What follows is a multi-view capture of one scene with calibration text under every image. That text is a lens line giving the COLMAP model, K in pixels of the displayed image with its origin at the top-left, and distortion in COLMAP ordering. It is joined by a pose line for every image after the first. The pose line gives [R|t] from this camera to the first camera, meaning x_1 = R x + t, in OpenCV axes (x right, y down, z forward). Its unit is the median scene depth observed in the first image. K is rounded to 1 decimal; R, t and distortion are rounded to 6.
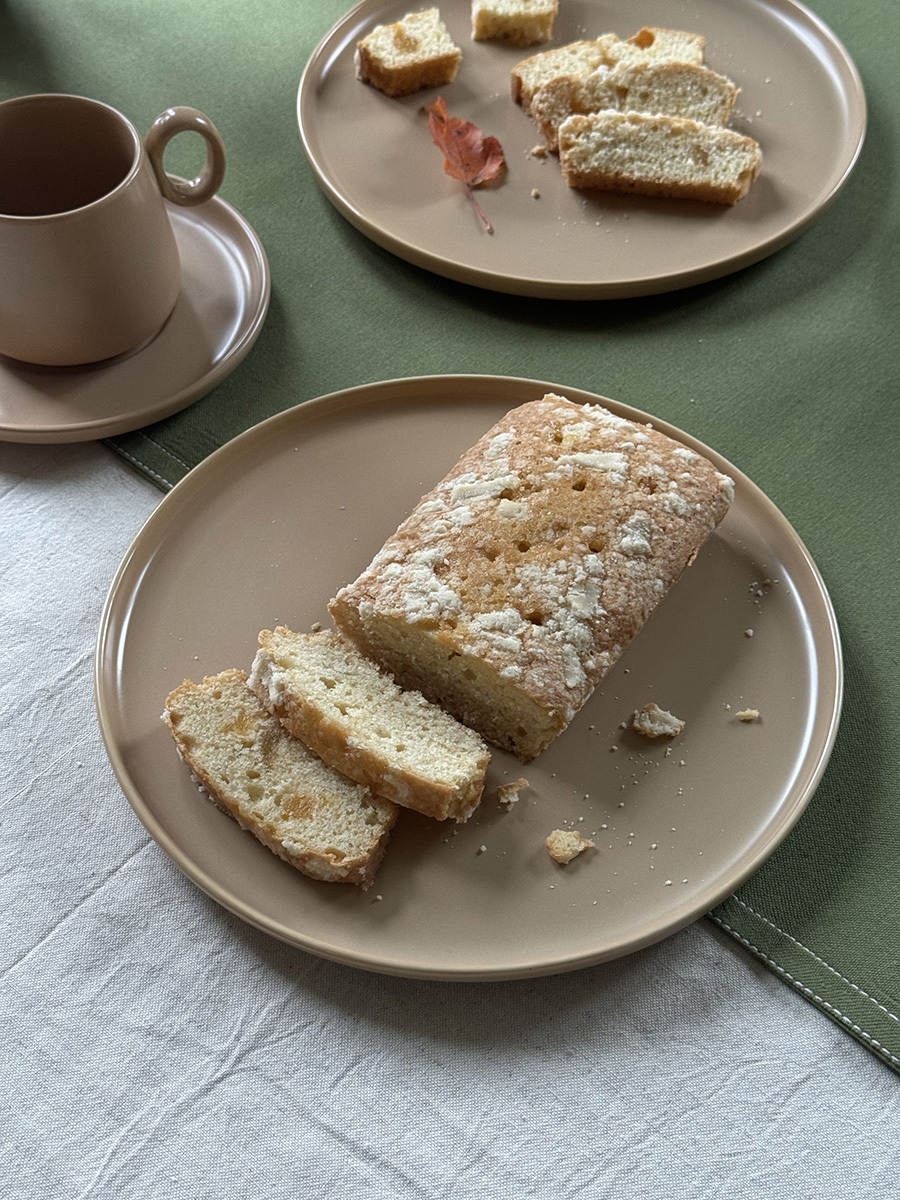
lens RADIAL K [[1721.5, 0, 436.6], [0, 1721.5, 599.1], [0, 0, 1]] dist [0.179322, -0.454568]
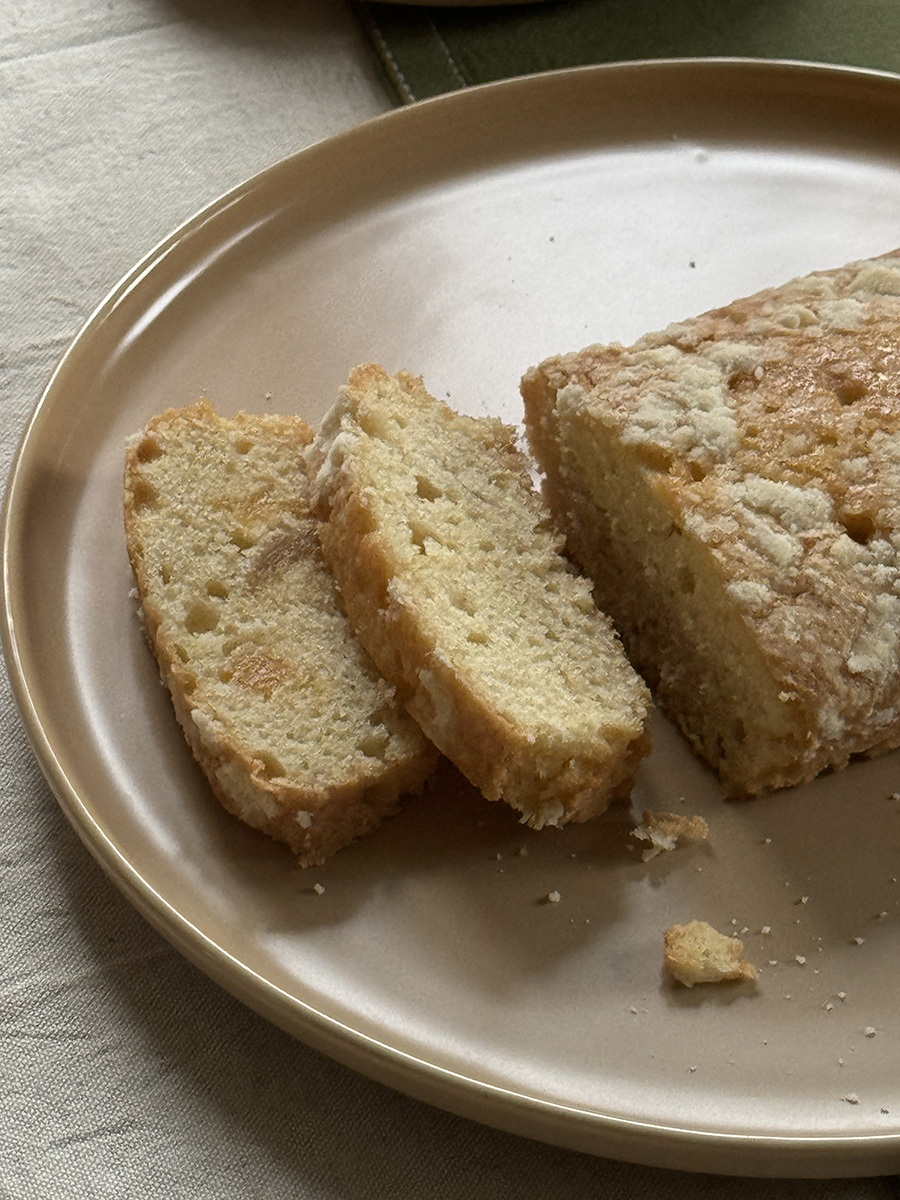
lens RADIAL K [[4294.4, 0, 450.0], [0, 4294.4, 600.0], [0, 0, 1]] dist [0.057527, 0.180743]
pose [[0.872934, 0.368811, -0.319319, 0.353269], [-0.399277, 0.916226, -0.033286, 0.116784], [0.280292, 0.156553, 0.947063, -0.178937]]
